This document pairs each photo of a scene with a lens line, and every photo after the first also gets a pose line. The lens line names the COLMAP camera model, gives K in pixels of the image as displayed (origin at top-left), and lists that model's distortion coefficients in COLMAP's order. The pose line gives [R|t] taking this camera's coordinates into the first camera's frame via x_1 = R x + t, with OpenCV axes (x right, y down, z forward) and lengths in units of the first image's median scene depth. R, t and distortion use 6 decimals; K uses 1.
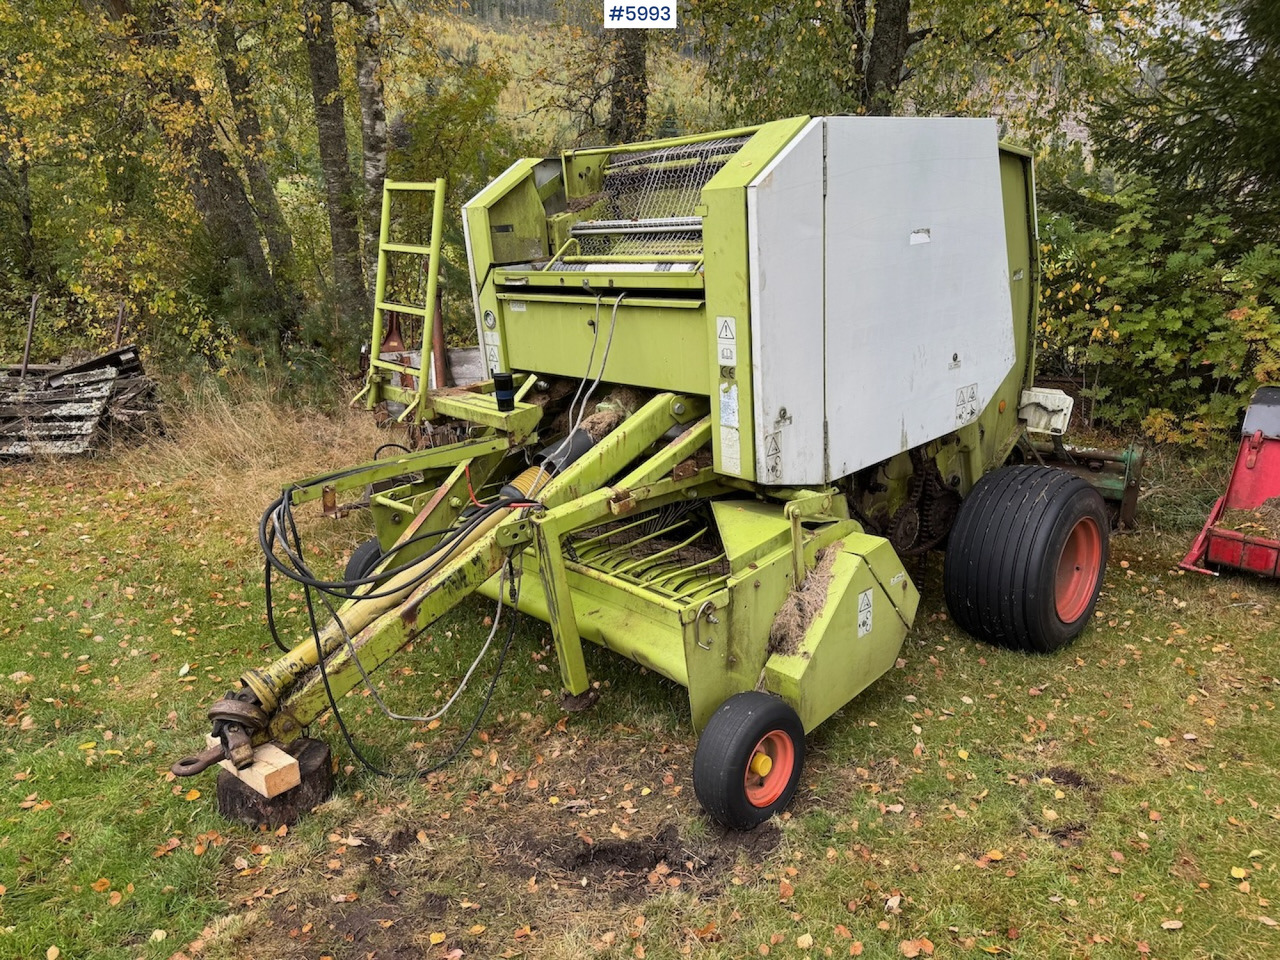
lens RADIAL K [[882.8, 0, 640.0], [0, 882.8, 480.0], [0, 0, 1]] dist [0.137325, -0.094842]
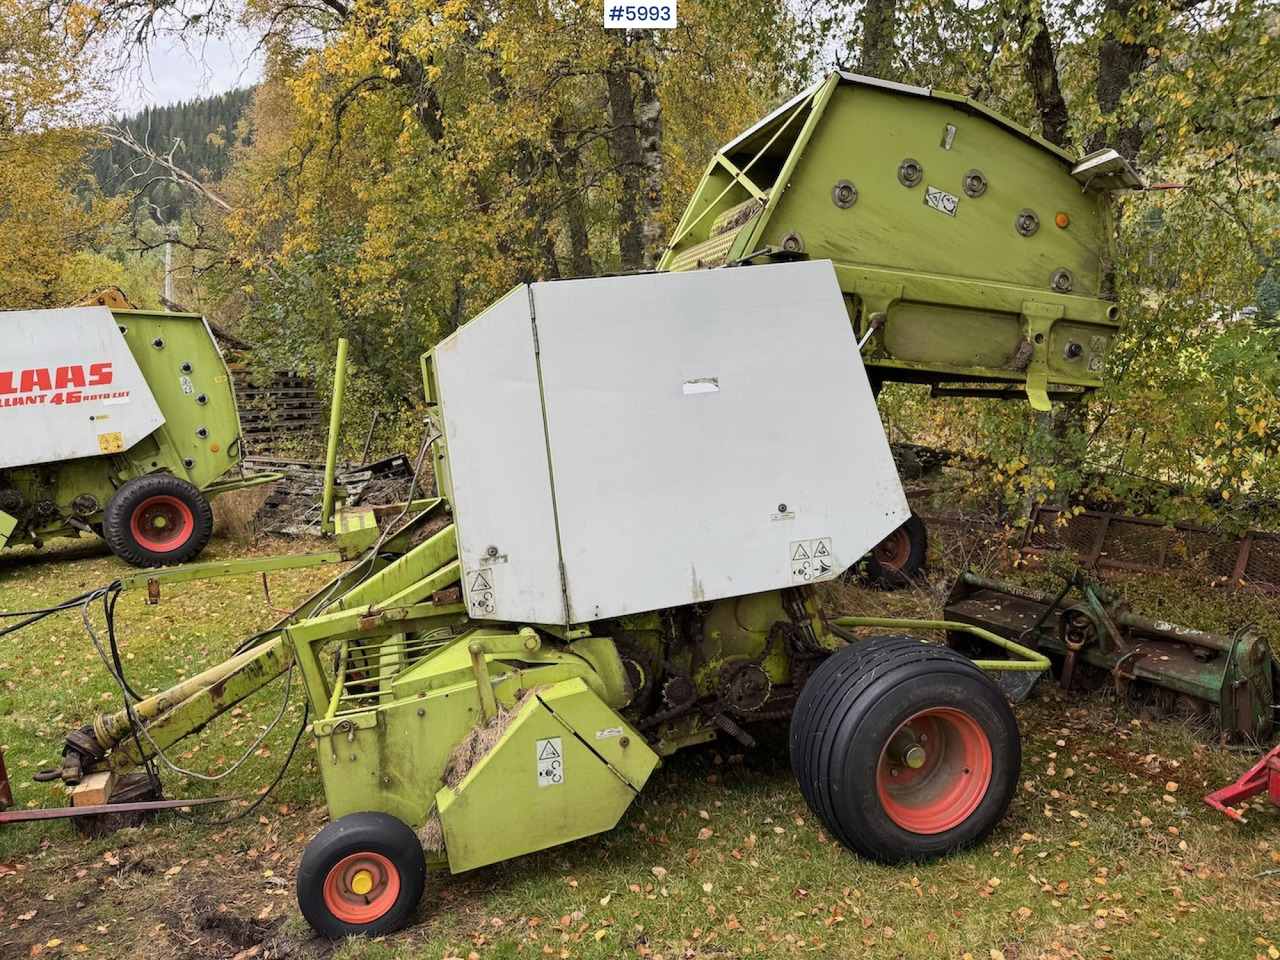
lens RADIAL K [[893.0, 0, 646.3], [0, 893.0, 478.8], [0, 0, 1]] dist [0.081350, -0.100827]
pose [[0.888395, 0.049968, -0.456353, 0.778320], [-0.103538, 0.990256, -0.093133, -0.078207], [0.447253, 0.129989, 0.884911, 0.127568]]
